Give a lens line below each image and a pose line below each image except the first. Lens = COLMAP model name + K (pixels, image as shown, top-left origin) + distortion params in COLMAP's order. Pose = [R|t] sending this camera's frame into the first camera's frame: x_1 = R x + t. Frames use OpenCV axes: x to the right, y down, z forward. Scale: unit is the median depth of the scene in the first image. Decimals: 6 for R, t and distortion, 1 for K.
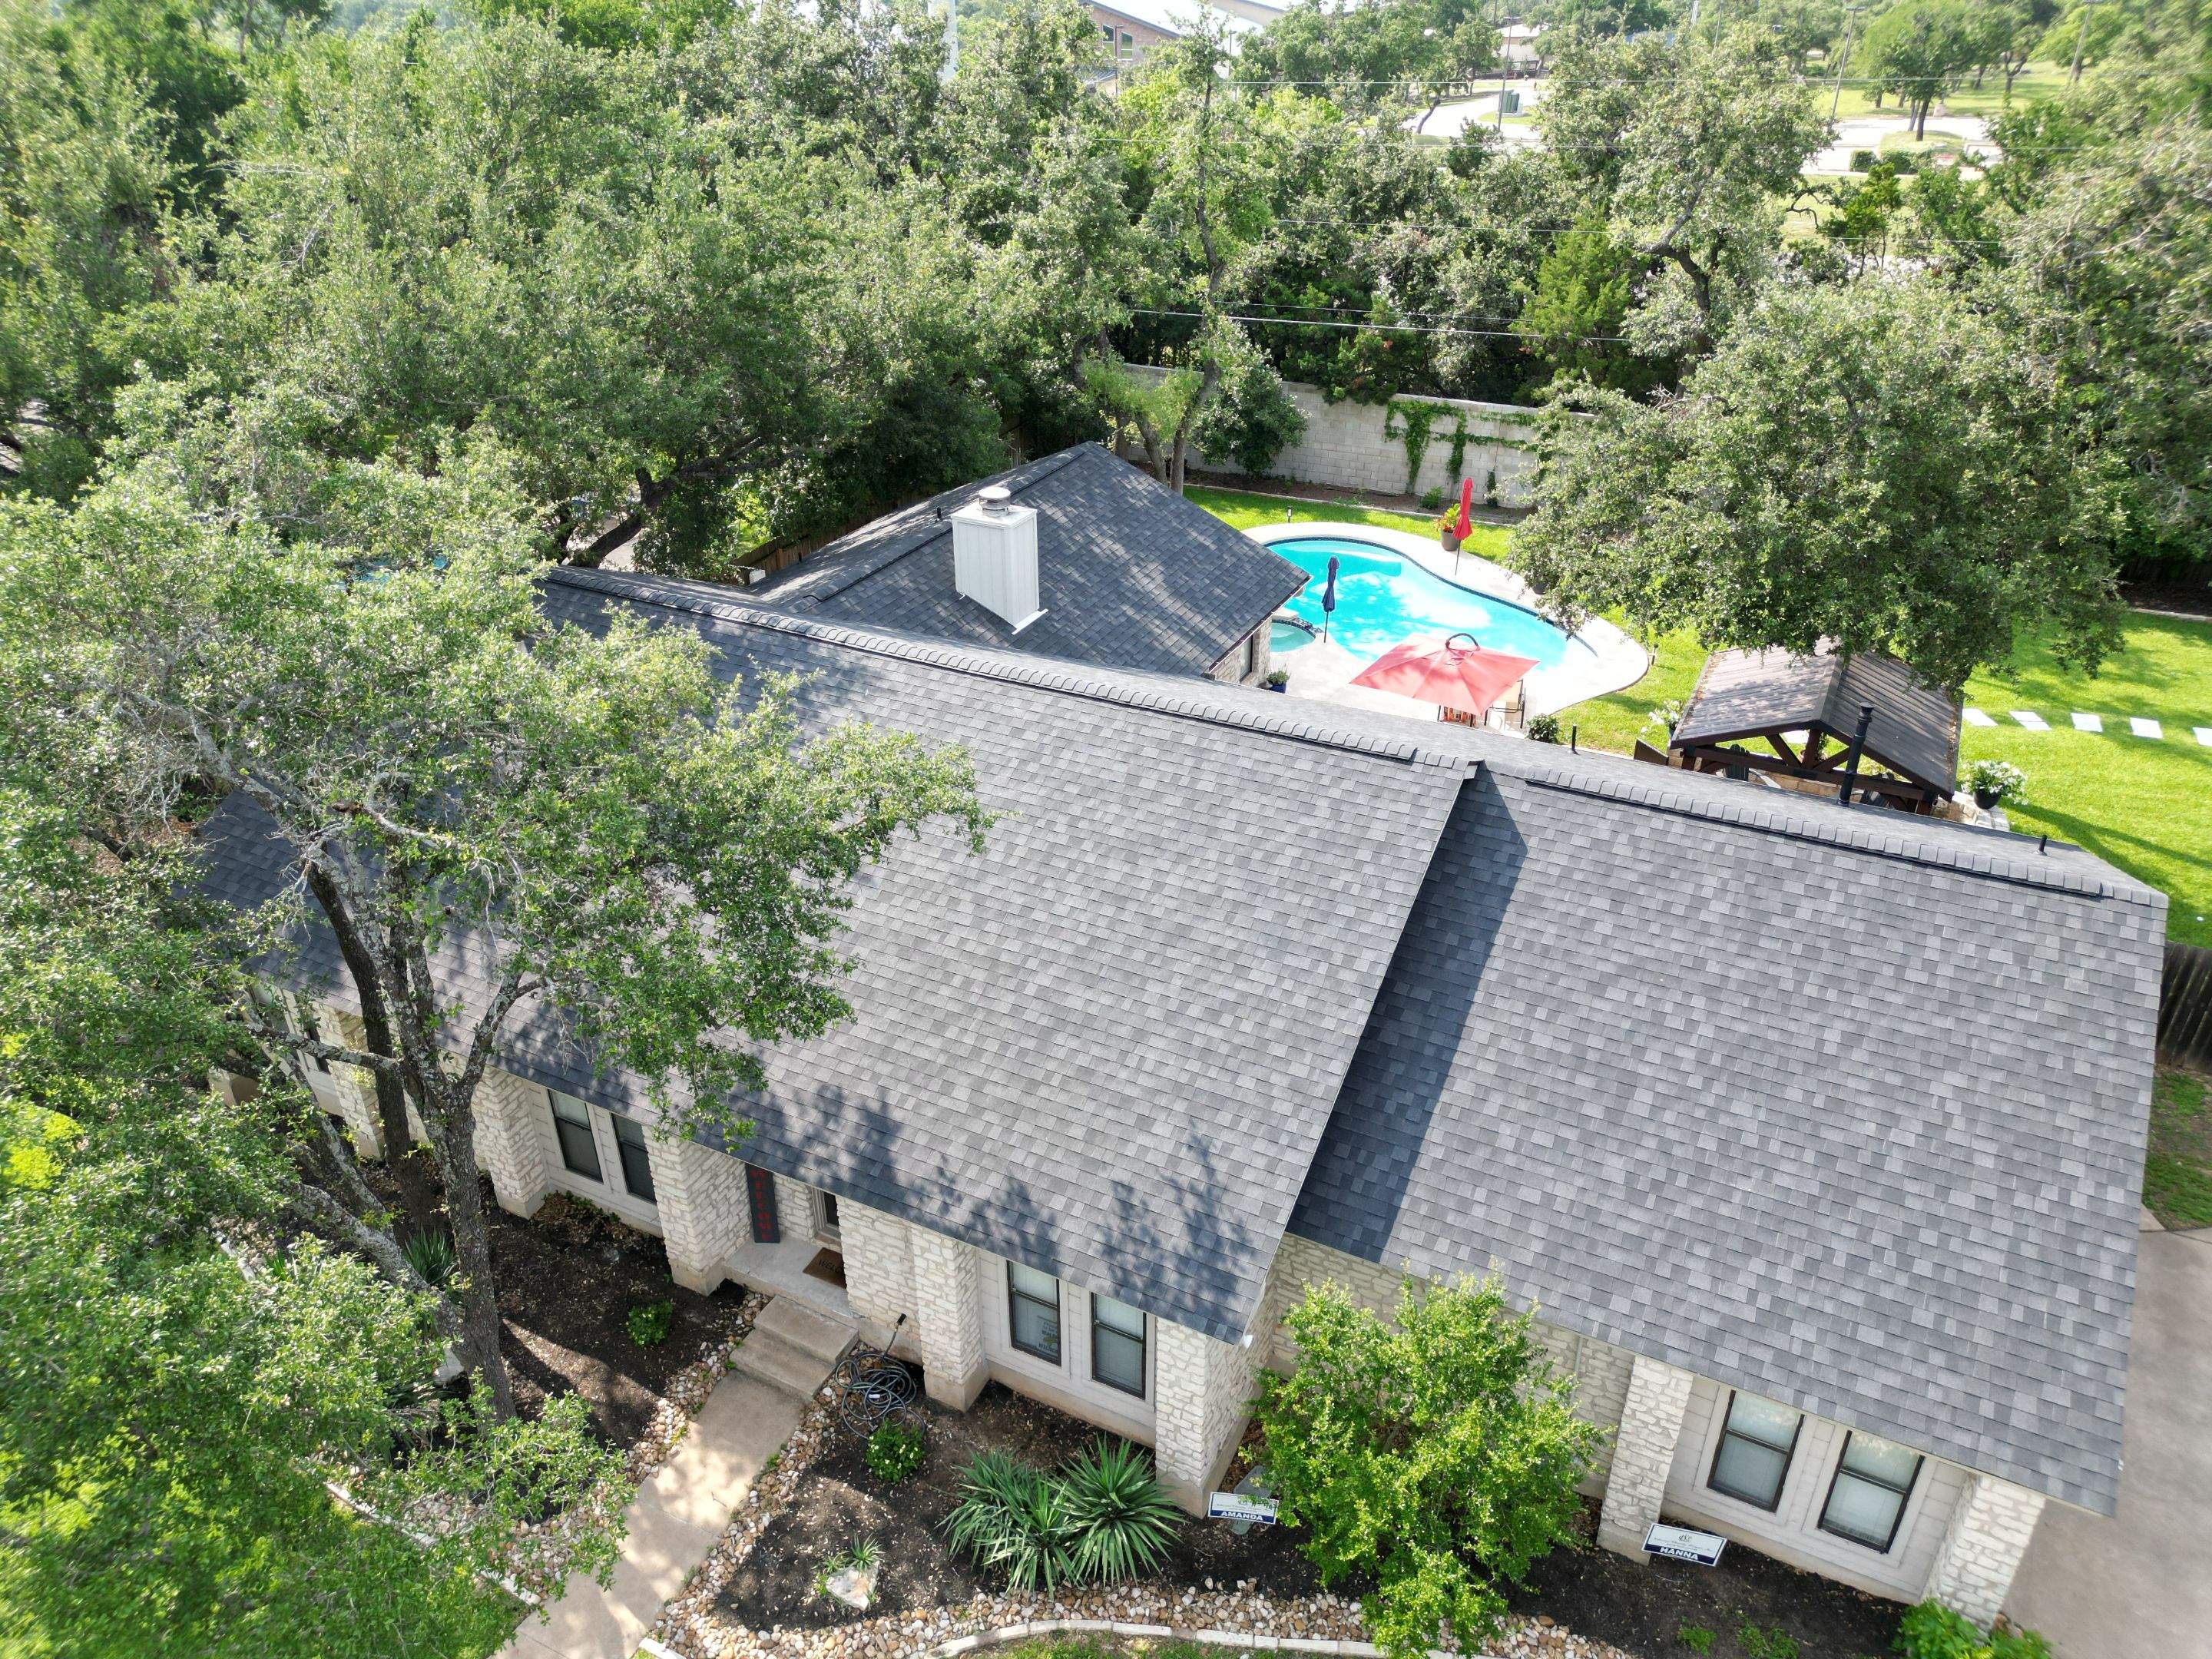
lens RADIAL K [[1553.3, 0, 1101.5], [0, 1553.3, 826.4], [0, 0, 1]] dist [0.058992, -0.050653]
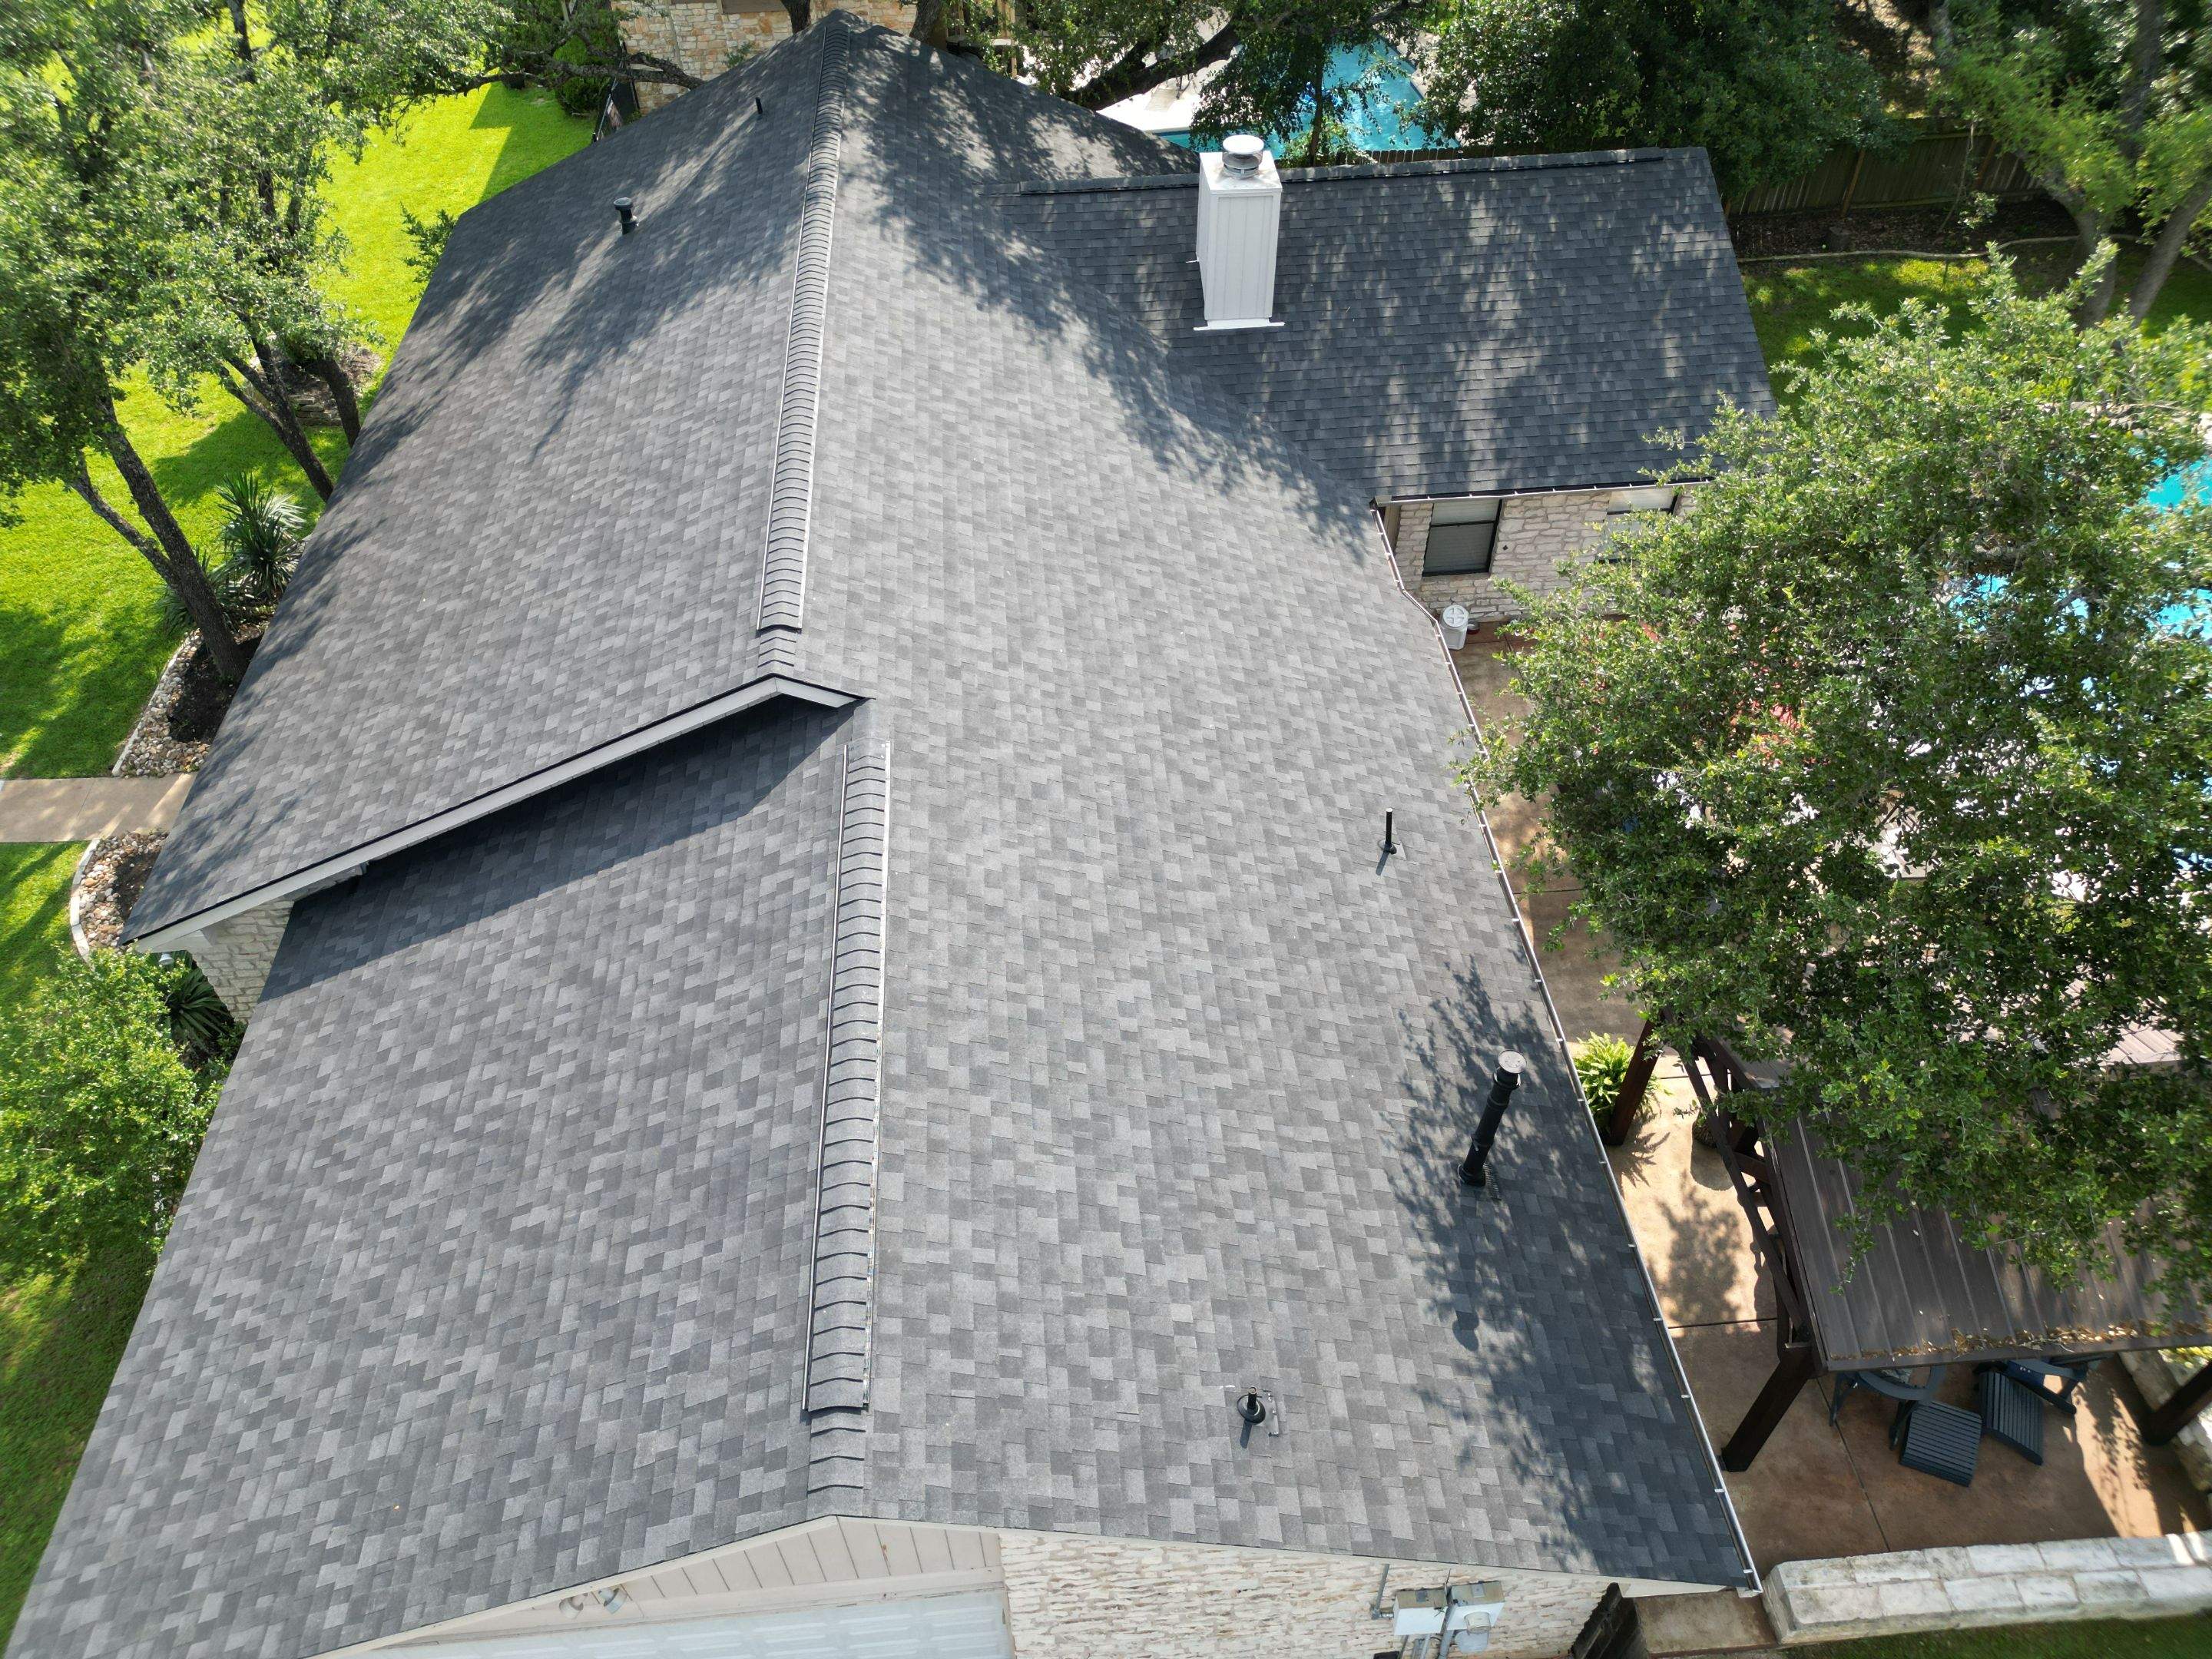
lens RADIAL K [[1553.3, 0, 1097.8], [0, 1553.3, 829.2], [0, 0, 1]] dist [0.058992, -0.050653]
pose [[0.520333, 0.611027, -0.596573, 0.838104], [-0.414039, 0.791502, 0.449552, -0.396102], [0.746877, 0.013087, 0.664834, 0.651419]]
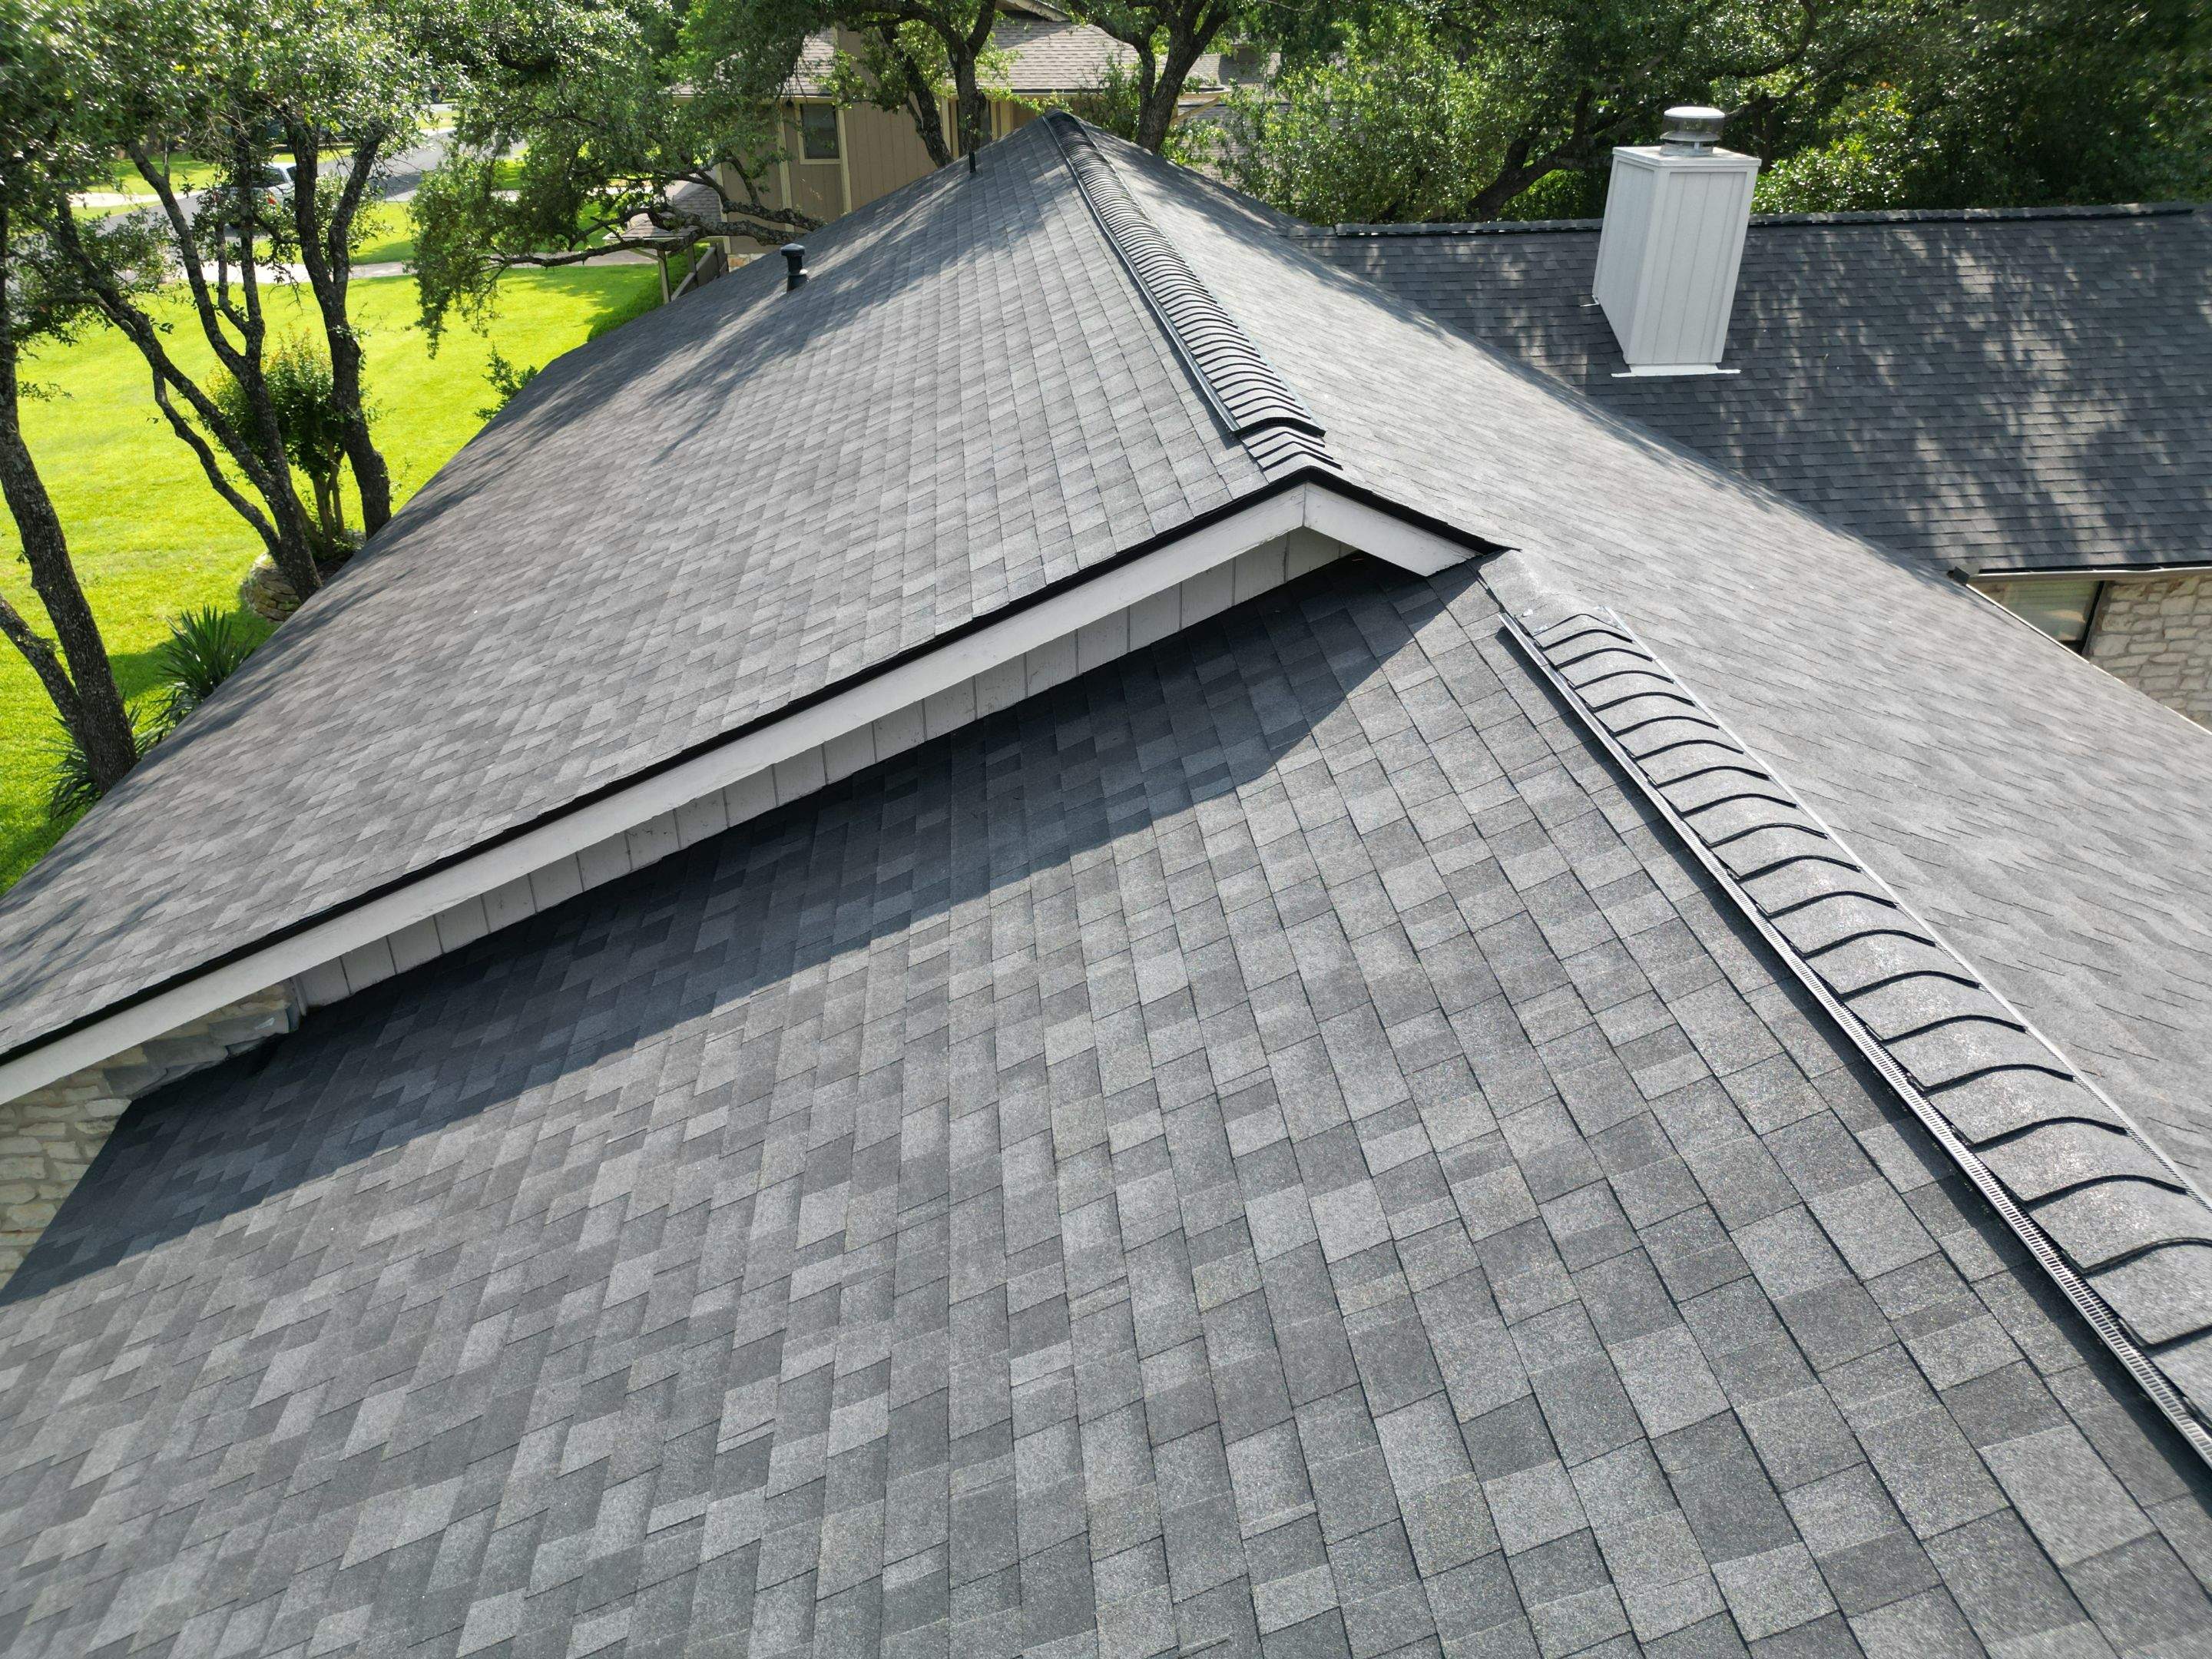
lens RADIAL K [[1553.3, 0, 1101.6], [0, 1553.3, 838.1], [0, 0, 1]] dist [0.058992, -0.050653]
pose [[0.526283, 0.418606, -0.740132, 0.501017], [-0.420711, 0.884610, 0.201166, -0.021678], [0.738937, 0.205511, 0.641667, 0.814111]]
